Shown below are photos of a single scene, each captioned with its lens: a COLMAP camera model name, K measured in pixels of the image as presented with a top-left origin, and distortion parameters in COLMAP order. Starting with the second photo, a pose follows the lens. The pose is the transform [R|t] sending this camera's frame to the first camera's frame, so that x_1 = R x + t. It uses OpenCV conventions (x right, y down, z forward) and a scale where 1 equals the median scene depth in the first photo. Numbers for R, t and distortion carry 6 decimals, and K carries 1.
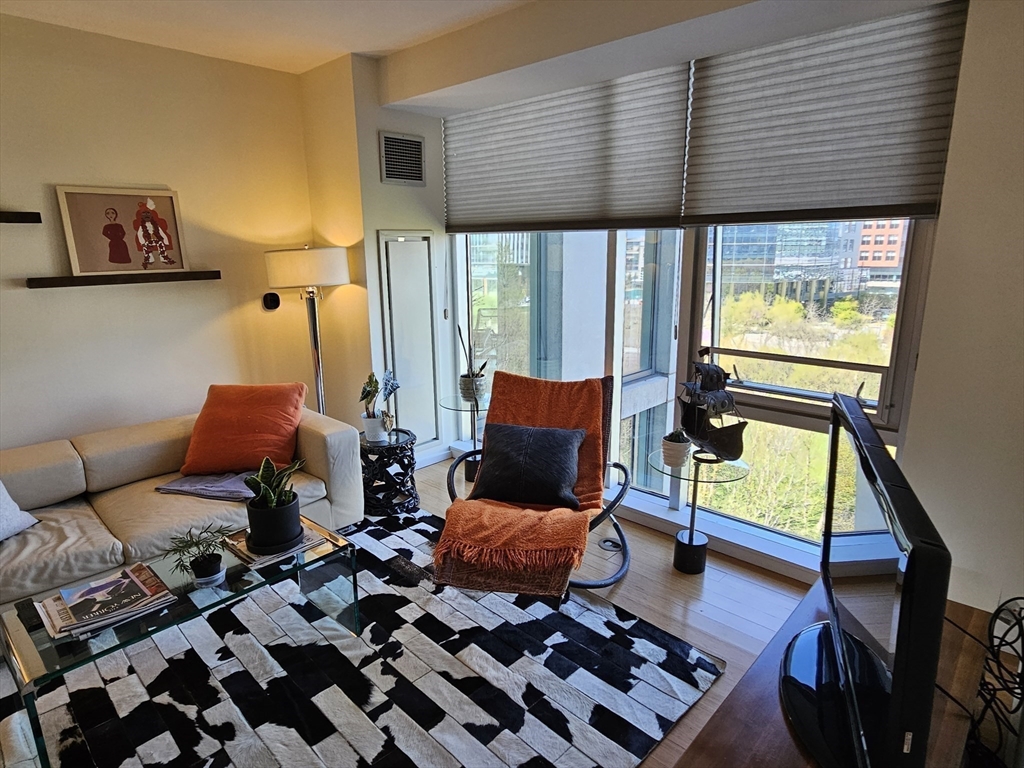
lens RADIAL K [[590.1, 0, 511.3], [0, 590.1, 385.3], [0, 0, 1]] dist [0.000672, -0.002719]
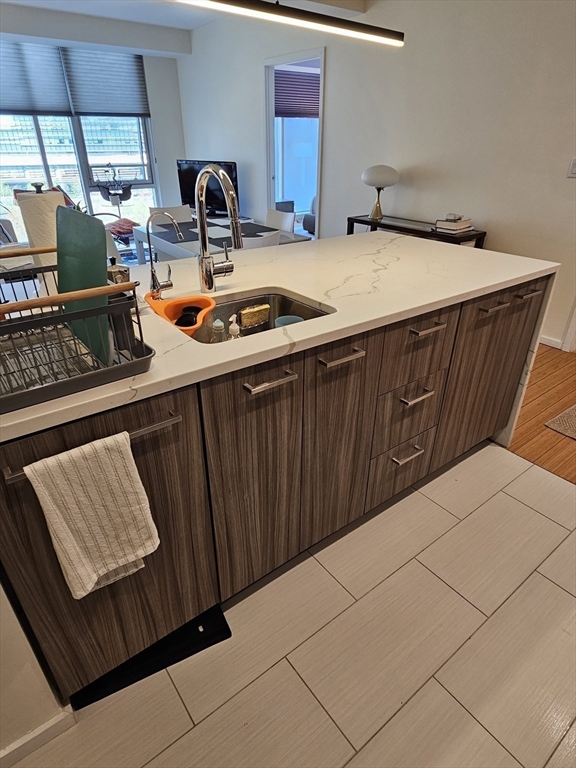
lens RADIAL K [[442.6, 0, 287.1], [0, 442.6, 382.2], [0, 0, 1]] dist [0.000672, -0.002719]
pose [[0.158920, -0.464649, 0.871118, -1.860658], [0.225996, 0.876024, 0.426037, 0.148409], [-0.961078, 0.129163, 0.244227, -0.253759]]
